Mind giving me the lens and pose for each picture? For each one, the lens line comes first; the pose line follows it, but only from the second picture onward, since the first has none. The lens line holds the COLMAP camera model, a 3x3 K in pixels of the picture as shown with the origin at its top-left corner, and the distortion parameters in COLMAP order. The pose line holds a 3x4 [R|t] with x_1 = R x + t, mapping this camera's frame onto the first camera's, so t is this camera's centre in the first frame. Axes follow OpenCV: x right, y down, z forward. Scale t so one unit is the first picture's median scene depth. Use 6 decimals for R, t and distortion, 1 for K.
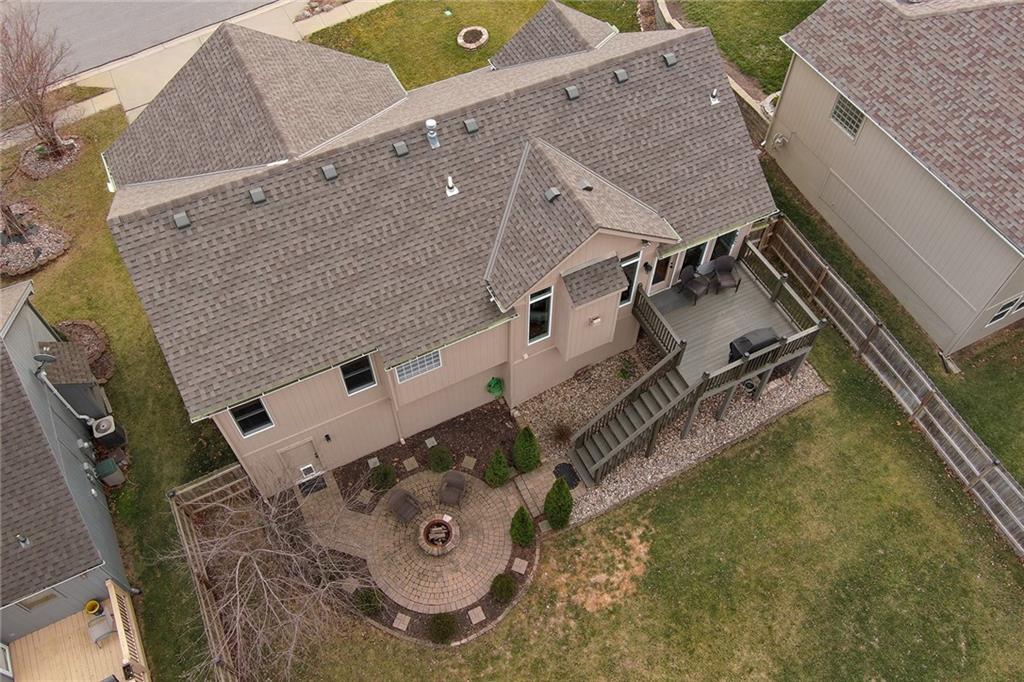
lens RADIAL K [[817.9, 0, 522.9], [0, 817.9, 347.6], [0, 0, 1]] dist [0.013810, -0.008145]
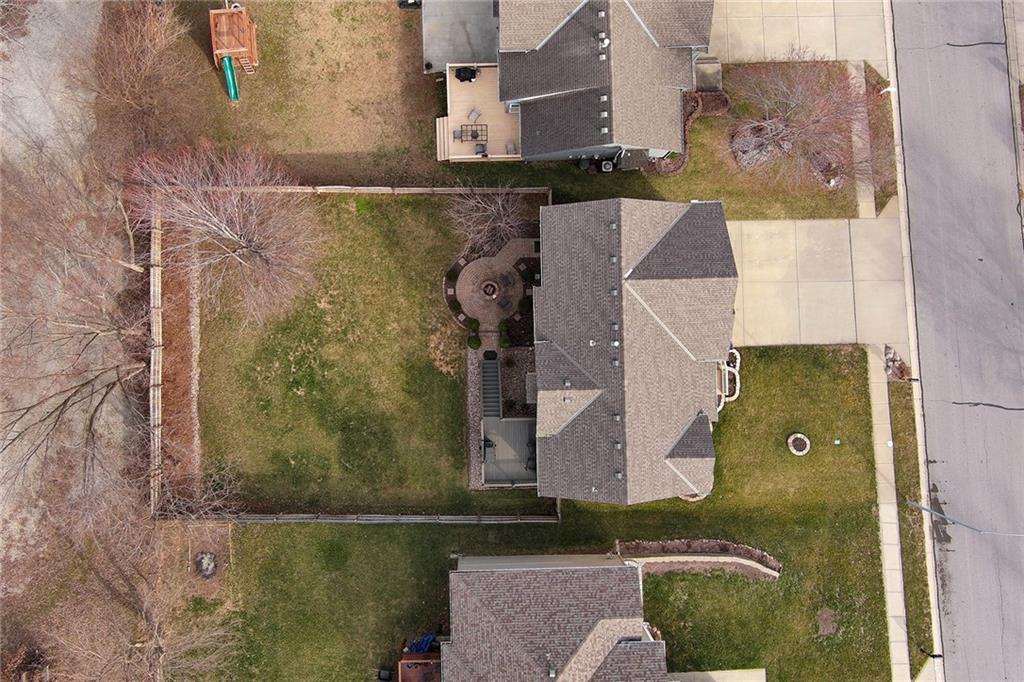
lens RADIAL K [[886.4, 0, 482.4], [0, 886.4, 317.0], [0, 0, 1]] dist [0.010091, -0.007967]
pose [[-0.436640, 0.899192, -0.028260, 0.039768], [-0.751936, -0.347527, 0.560194, -1.143090], [0.493901, 0.265853, 0.827879, -0.993160]]
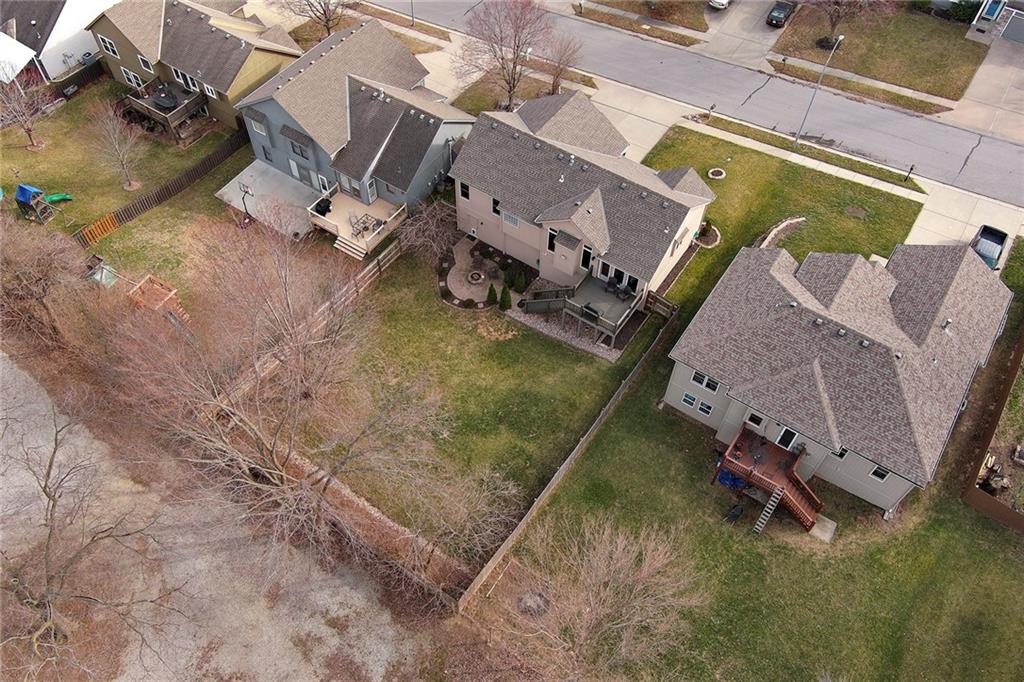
lens RADIAL K [[820.0, 0, 499.4], [0, 820.0, 343.0], [0, 0, 1]] dist [0.005281, -0.003113]
pose [[0.476196, 0.711076, -0.517309, 1.427299], [-0.730446, 0.647408, 0.217513, -0.255812], [0.489578, 0.274287, 0.827696, -1.052312]]
